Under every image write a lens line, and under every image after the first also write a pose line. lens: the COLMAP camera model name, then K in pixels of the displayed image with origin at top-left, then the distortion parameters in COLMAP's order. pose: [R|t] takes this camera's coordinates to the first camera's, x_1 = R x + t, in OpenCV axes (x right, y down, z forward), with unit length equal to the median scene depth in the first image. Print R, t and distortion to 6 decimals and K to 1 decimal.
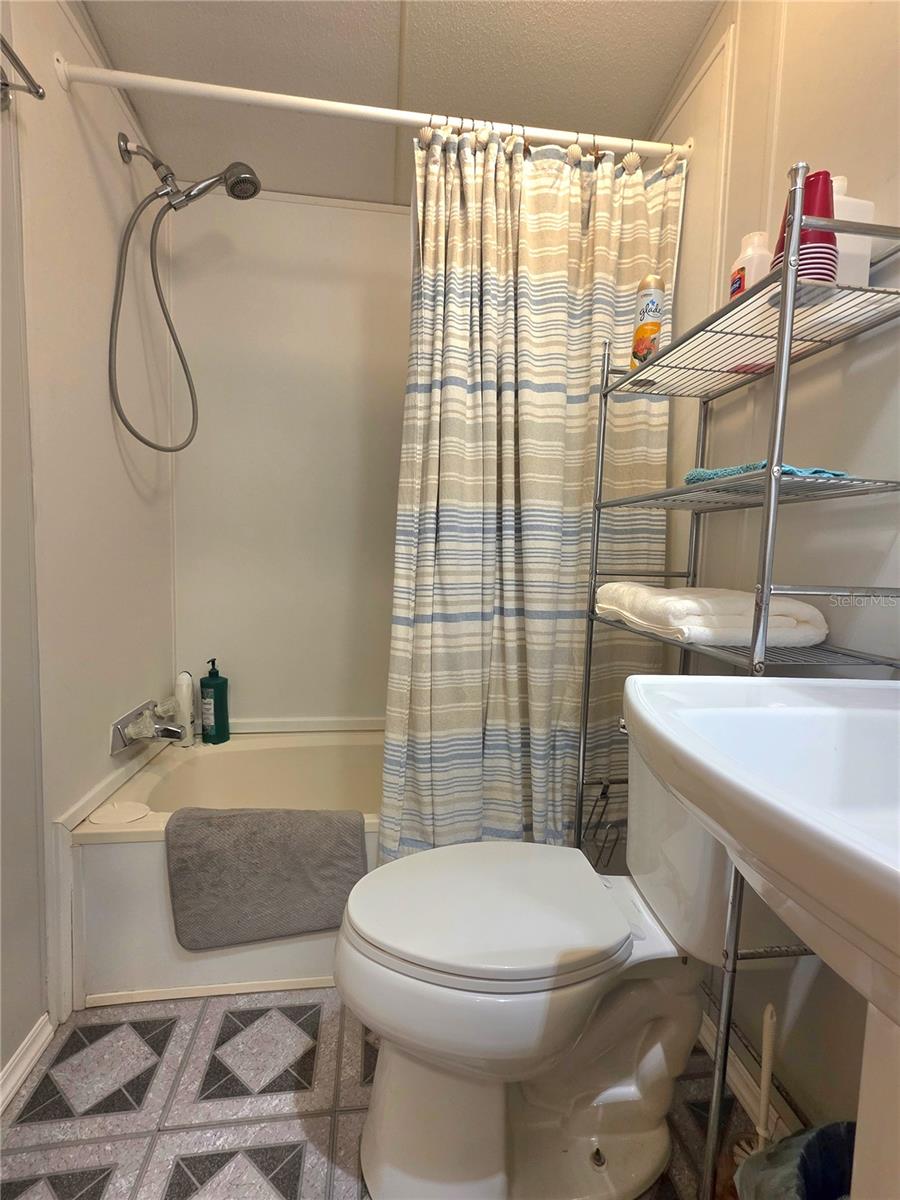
lens RADIAL K [[569.5, 0, 450.5], [0, 569.5, 601.0], [0, 0, 1]] dist [-0.000253, 0.002294]
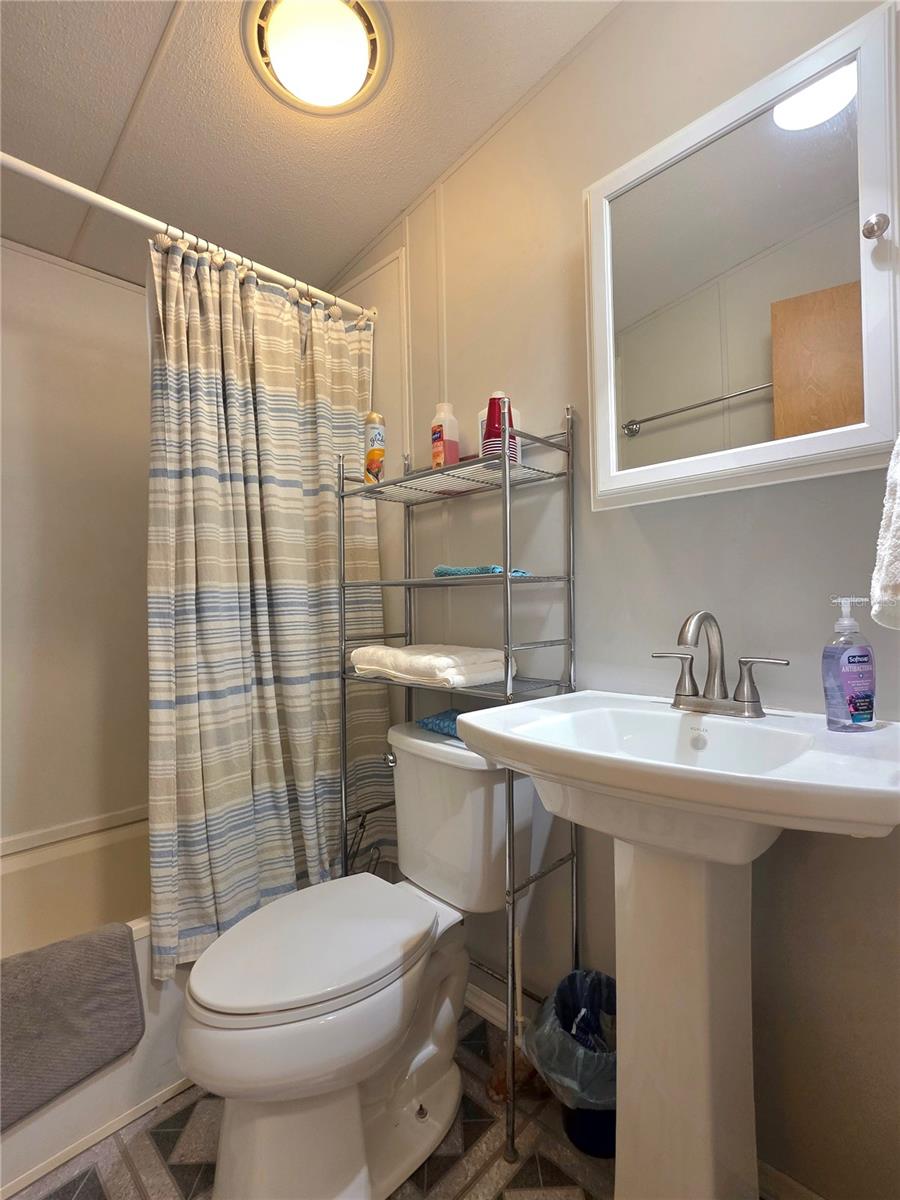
lens RADIAL K [[569.5, 0, 451.2], [0, 569.5, 601.8], [0, 0, 1]] dist [-0.000253, 0.002294]
pose [[0.788690, -0.043865, 0.613224, -0.290248], [0.094973, 0.994171, -0.051034, -0.044180], [-0.607411, 0.098489, 0.788259, -0.092325]]
